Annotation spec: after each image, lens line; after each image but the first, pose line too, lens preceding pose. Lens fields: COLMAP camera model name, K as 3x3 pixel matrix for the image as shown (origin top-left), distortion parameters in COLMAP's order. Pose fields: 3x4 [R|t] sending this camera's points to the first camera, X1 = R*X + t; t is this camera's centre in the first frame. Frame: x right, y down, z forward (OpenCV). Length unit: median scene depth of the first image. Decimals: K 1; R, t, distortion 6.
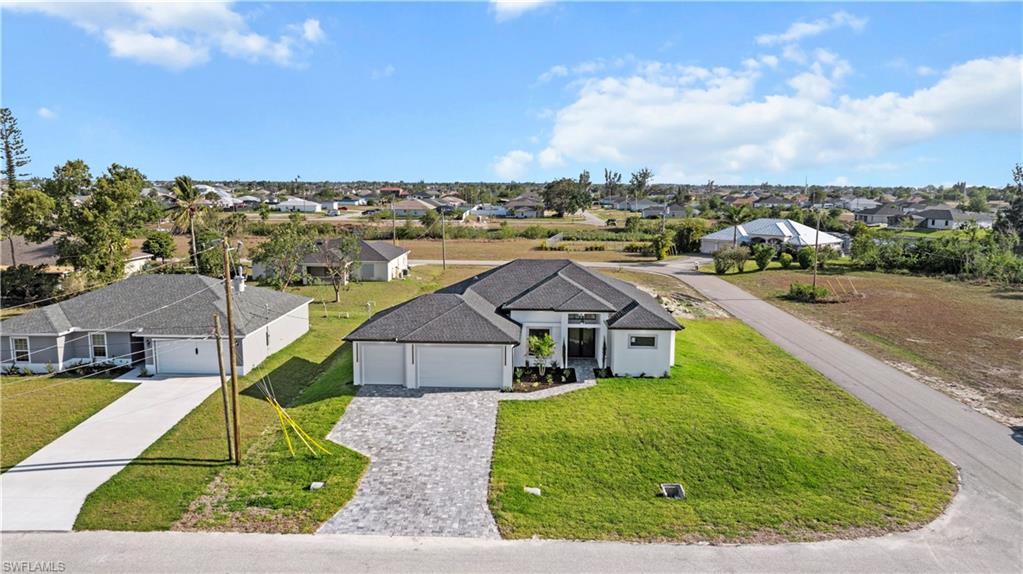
lens RADIAL K [[718.1, 0, 515.7], [0, 718.1, 287.1], [0, 0, 1]] dist [-0.017784, -0.001983]
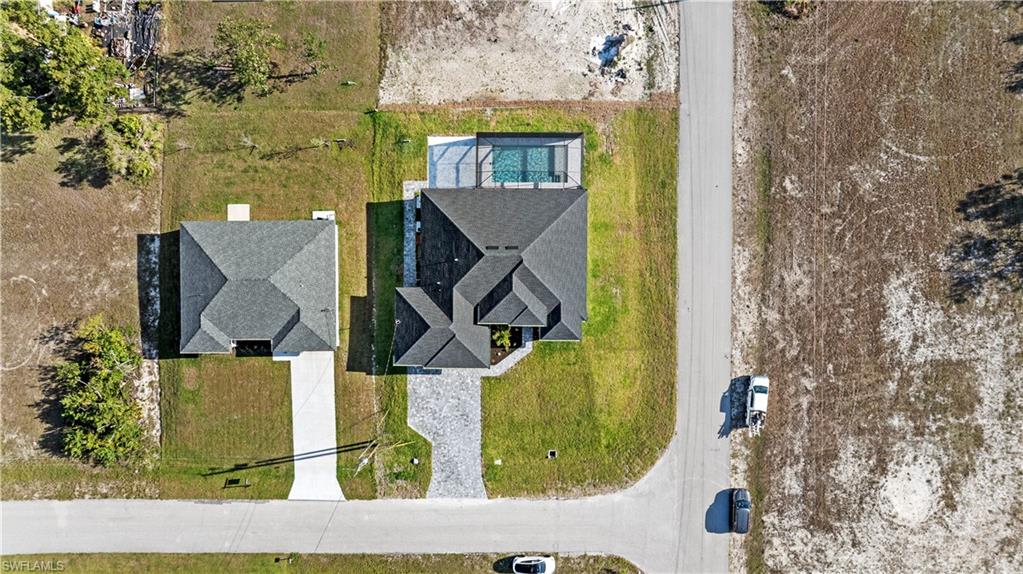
lens RADIAL K [[718.1, 0, 515.7], [0, 718.1, 287.1], [0, 0, 1]] dist [-0.017784, -0.001983]
pose [[0.999666, -0.020429, -0.015841, 0.115868], [0.018469, 0.135627, 0.990588, -1.954081], [-0.018088, -0.990549, 0.135959, 1.032694]]
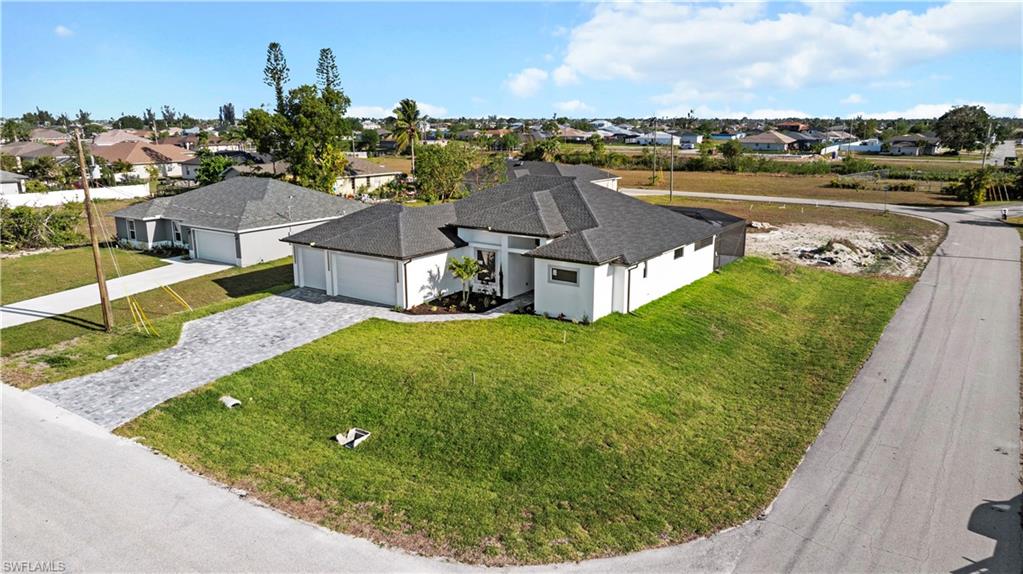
lens RADIAL K [[718.1, 0, 515.7], [0, 718.1, 287.1], [0, 0, 1]] dist [-0.017784, -0.001983]
pose [[0.838089, 0.115525, -0.533161, 0.660529], [-0.070475, 0.992059, 0.104177, 0.009805], [0.540962, -0.049735, 0.839575, 0.342672]]
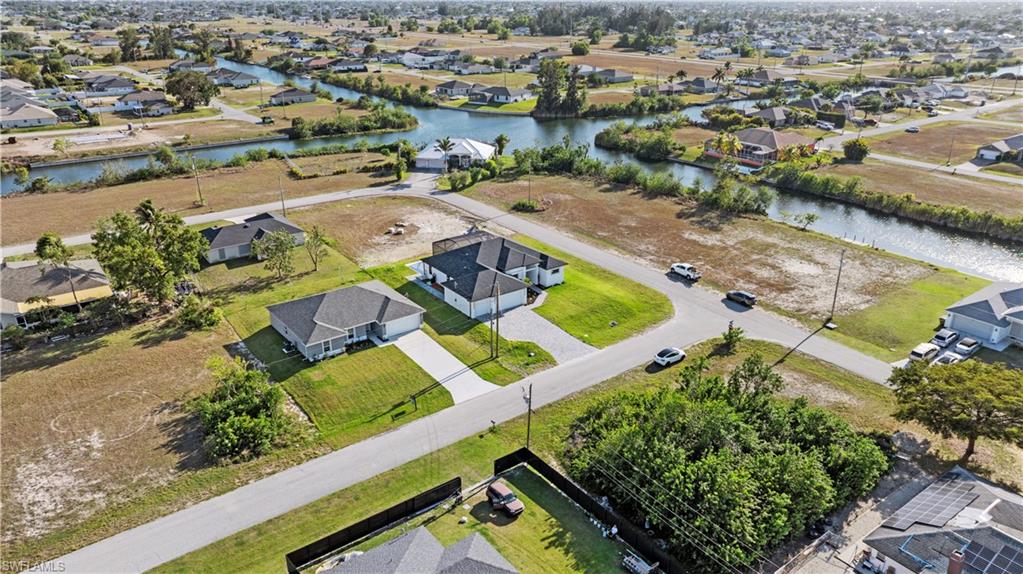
lens RADIAL K [[718.1, 0, 515.7], [0, 718.1, 287.1], [0, 0, 1]] dist [-0.017784, -0.001983]
pose [[0.783423, -0.239950, 0.573300, -1.620762], [0.089710, 0.956461, 0.277730, -0.680380], [-0.614980, -0.166149, 0.770840, -1.004292]]
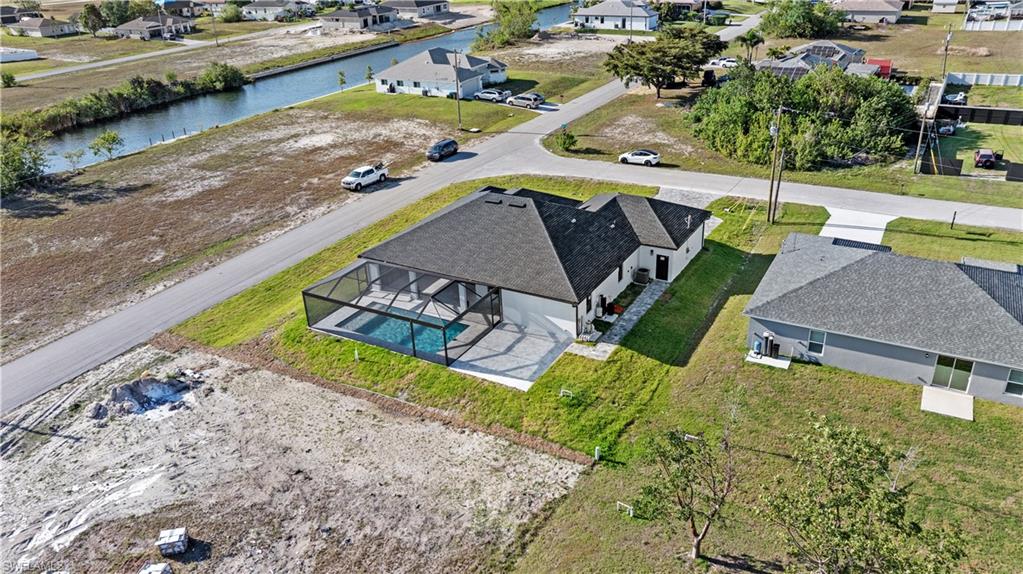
lens RADIAL K [[754.3, 0, 515.3], [0, 754.3, 285.6], [0, 0, 1]] dist [-0.014101, -0.002110]
pose [[-0.878096, -0.181527, 0.442714, -0.628999], [0.103940, 0.830782, 0.546807, -0.701226], [-0.467059, 0.526165, -0.710638, 2.497485]]
